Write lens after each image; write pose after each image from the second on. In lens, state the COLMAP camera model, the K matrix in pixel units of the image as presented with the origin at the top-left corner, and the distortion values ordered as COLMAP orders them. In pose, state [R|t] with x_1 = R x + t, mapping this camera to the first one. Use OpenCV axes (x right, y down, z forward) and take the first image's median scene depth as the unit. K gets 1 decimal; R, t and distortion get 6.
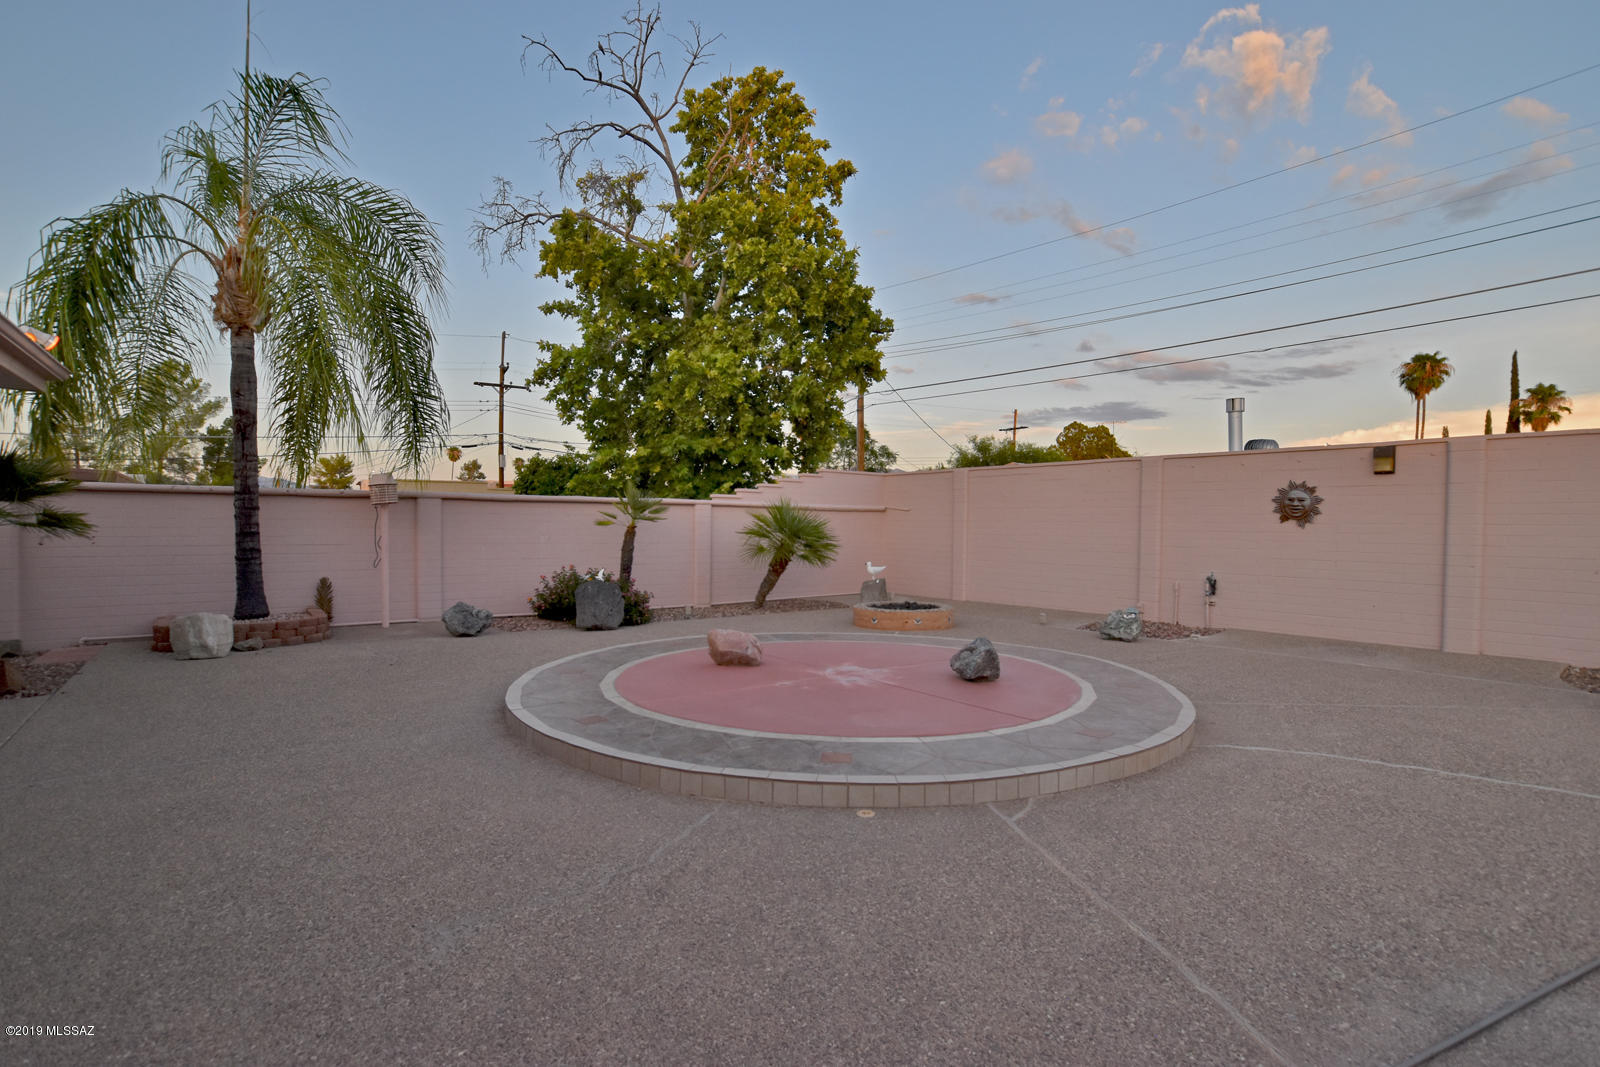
lens RADIAL K [[764.7, 0, 800.0], [0, 764.7, 533.5], [0, 0, 1]] dist [-0.078879, 0.039270]
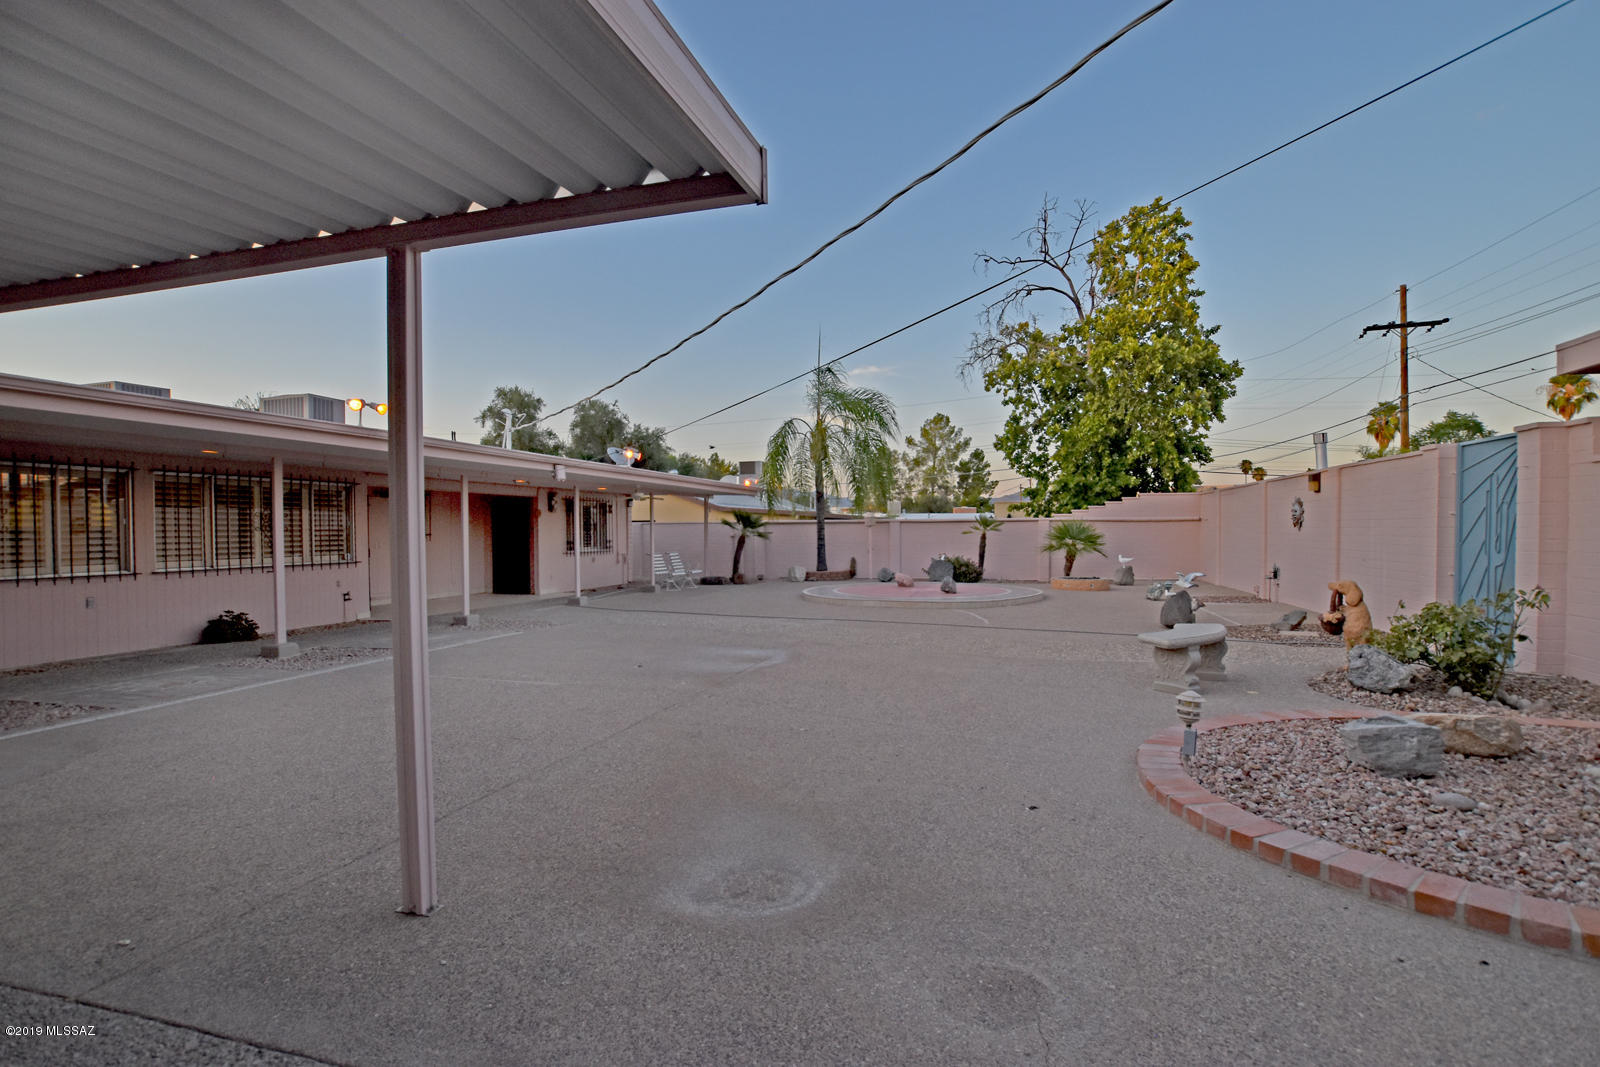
lens RADIAL K [[764.7, 0, 800.0], [0, 764.7, 533.5], [0, 0, 1]] dist [-0.078879, 0.039270]
pose [[0.595722, -0.008706, -0.803144, 1.131745], [0.003950, 0.999961, -0.007910, 0.002158], [0.803181, 0.001540, 0.595733, -0.552202]]
